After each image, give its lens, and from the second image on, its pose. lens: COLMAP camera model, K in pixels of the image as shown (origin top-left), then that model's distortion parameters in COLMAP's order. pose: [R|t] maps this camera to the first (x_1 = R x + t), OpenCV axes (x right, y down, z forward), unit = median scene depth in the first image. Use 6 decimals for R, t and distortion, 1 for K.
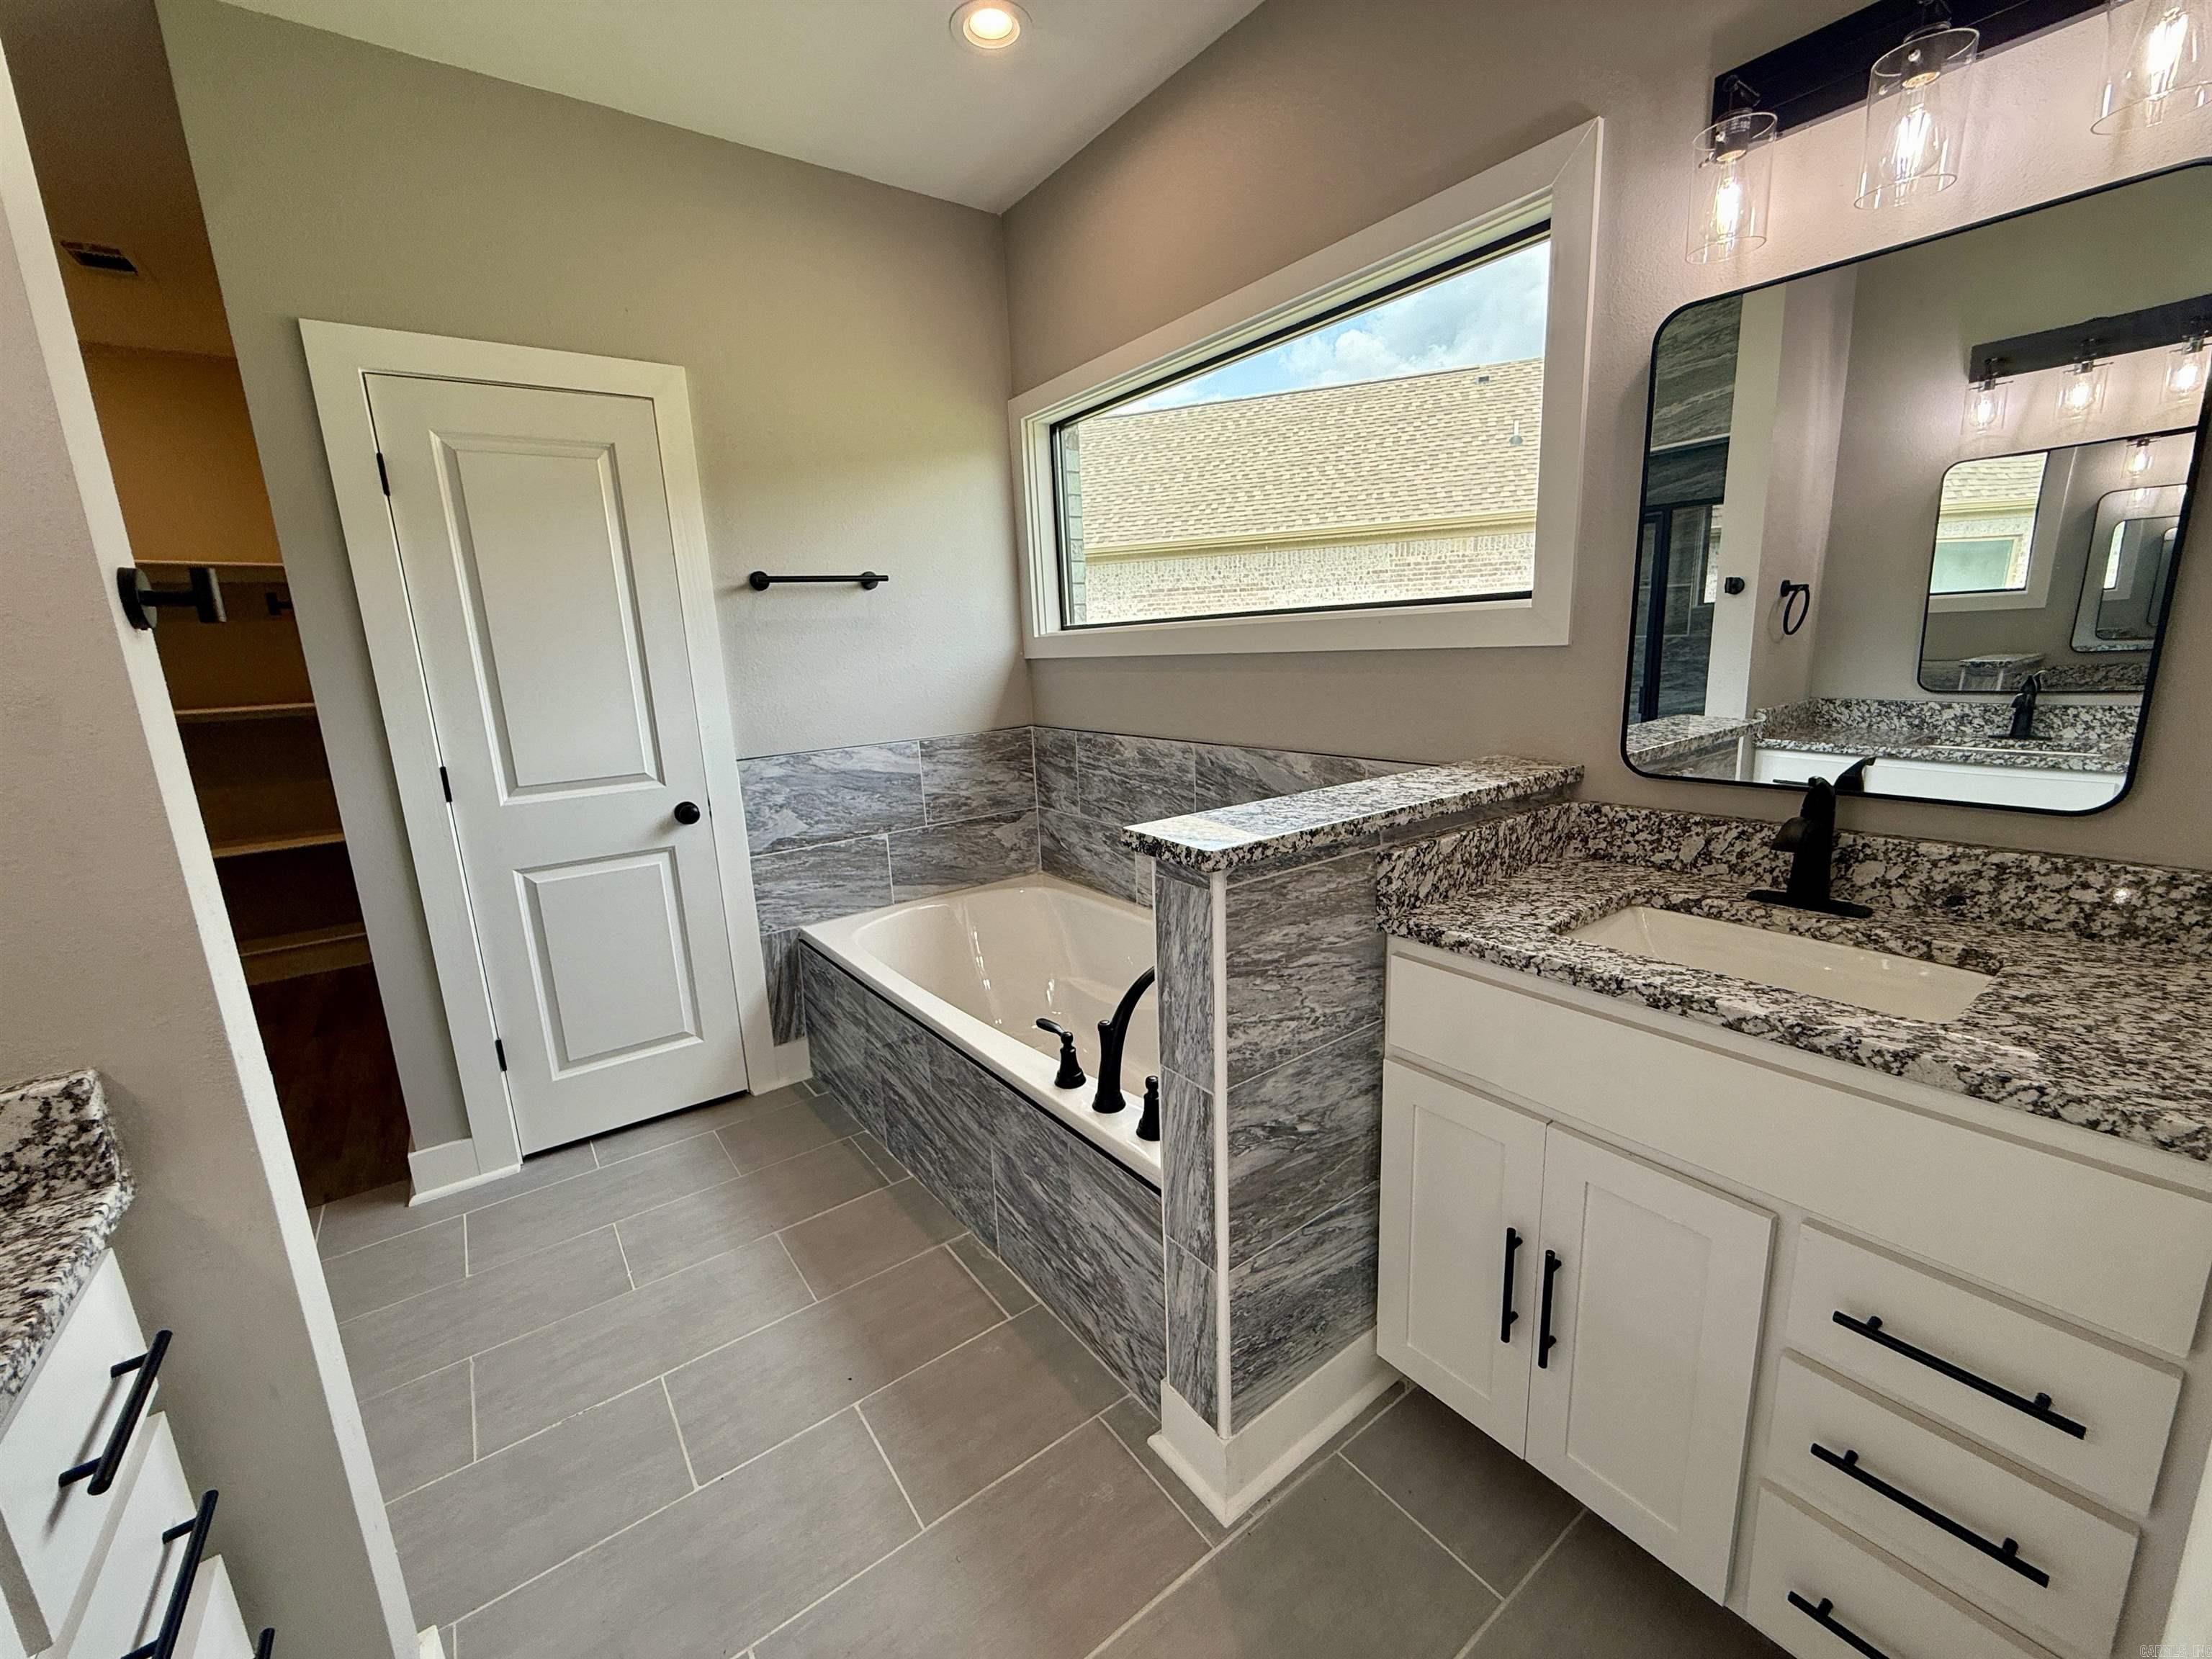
lens RADIAL K [[882.7, 0, 1095.4], [0, 882.7, 827.7], [0, 0, 1]] dist [-0.001772, -0.000060]
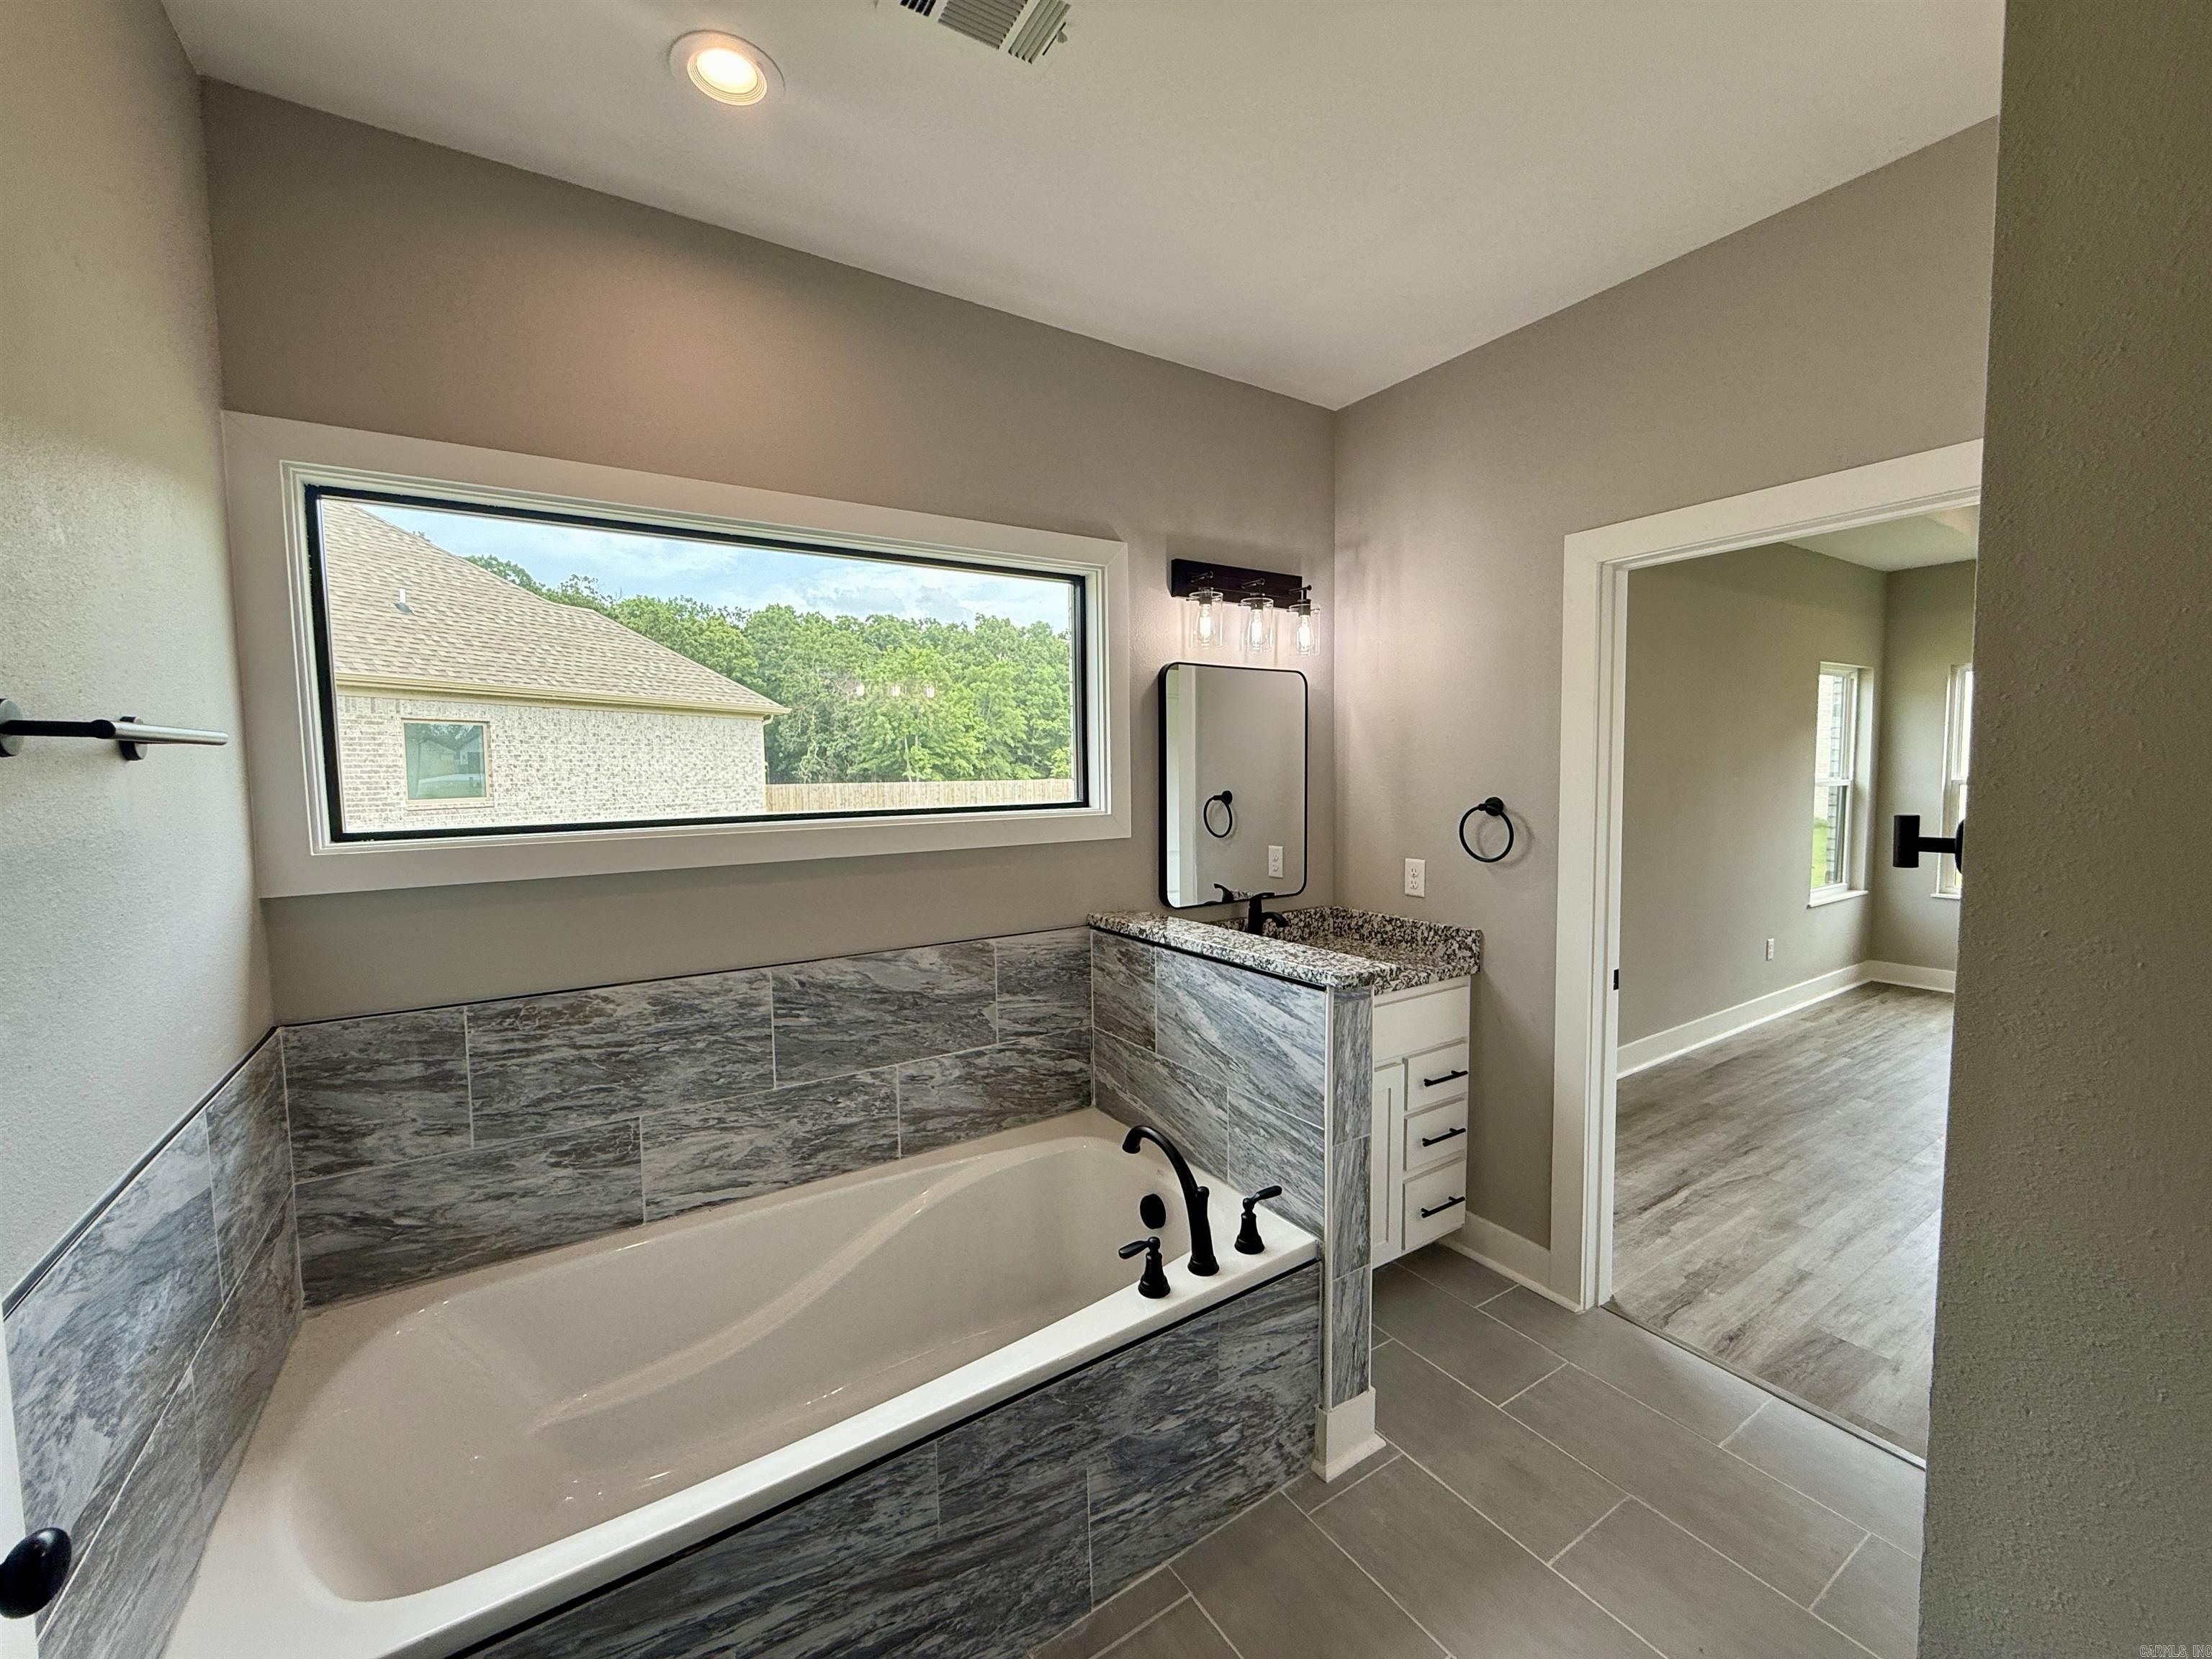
lens RADIAL K [[882.7, 0, 1104.1], [0, 882.7, 825.7], [0, 0, 1]] dist [-0.001772, -0.000060]
pose [[0.055162, -0.020410, 0.998269, -0.491442], [0.218027, 0.975911, 0.007905, -0.115705], [-0.974383, 0.217213, 0.058283, 0.434612]]
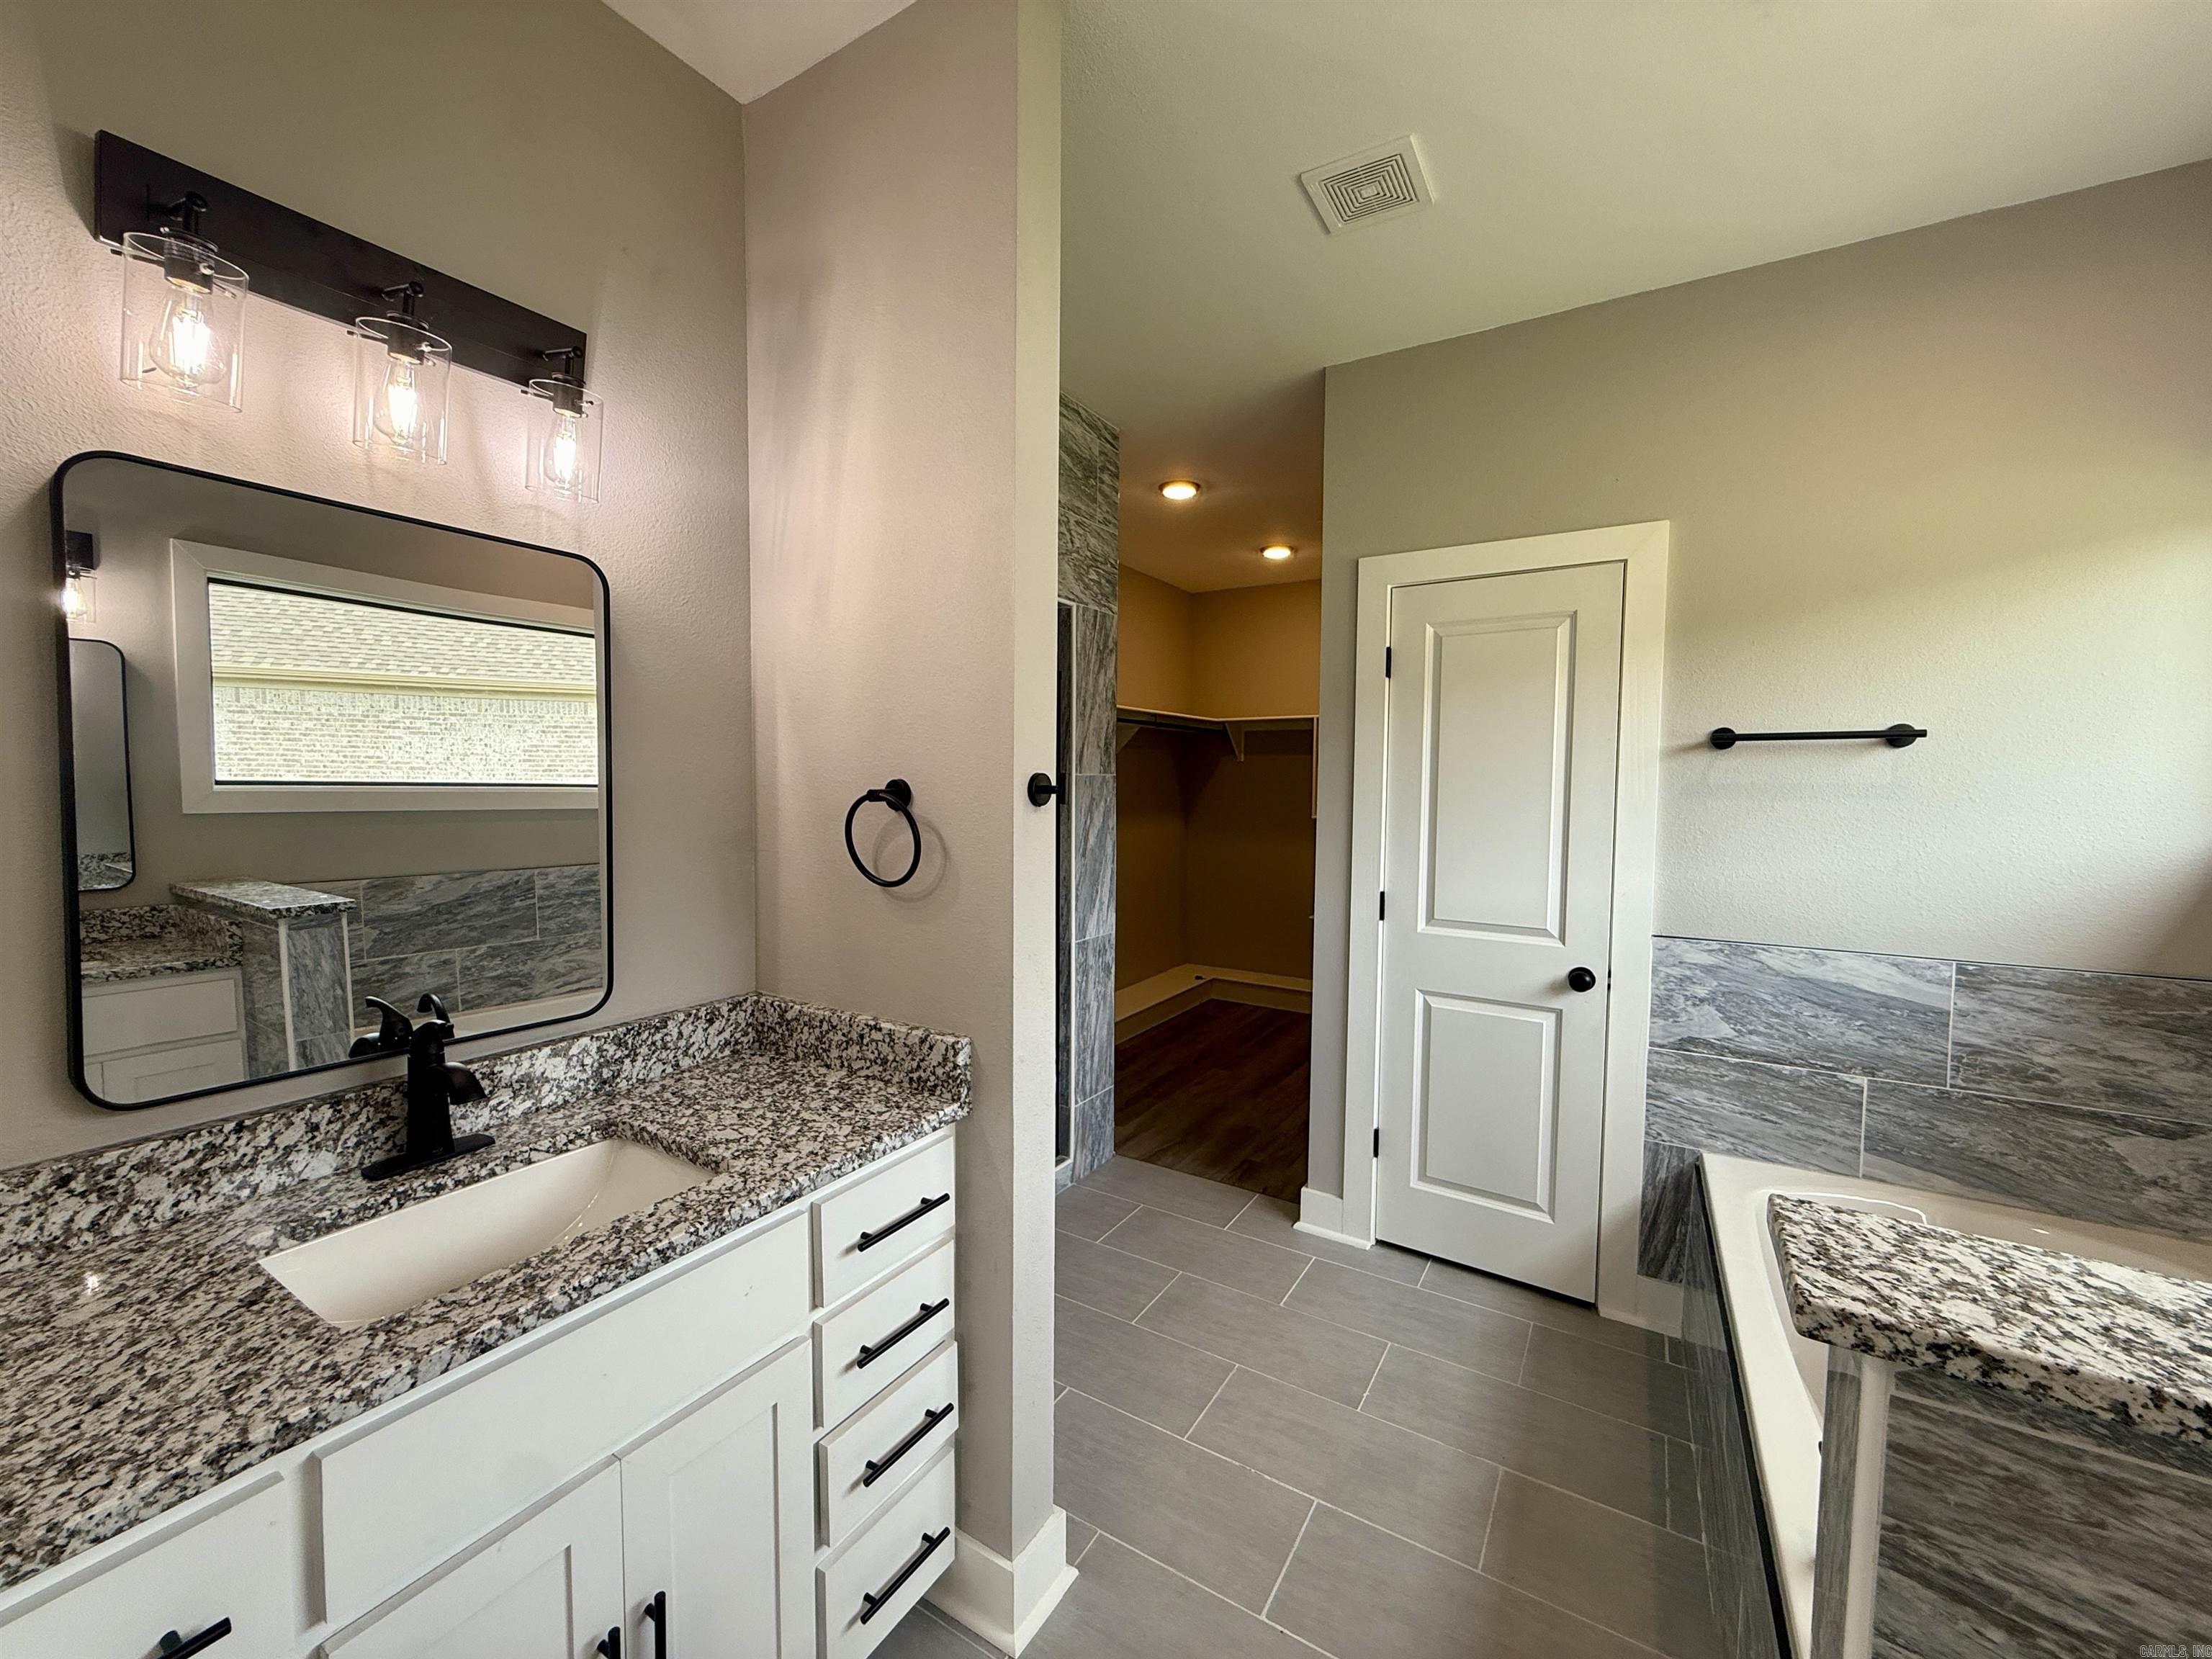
lens RADIAL K [[882.7, 0, 1101.9], [0, 882.7, 828.5], [0, 0, 1]] dist [-0.001772, -0.000060]
pose [[0.376682, 0.101373, -0.920779, 0.212200], [-0.219631, 0.975425, 0.017540, -0.084146], [0.899929, 0.195624, 0.389690, 0.150474]]
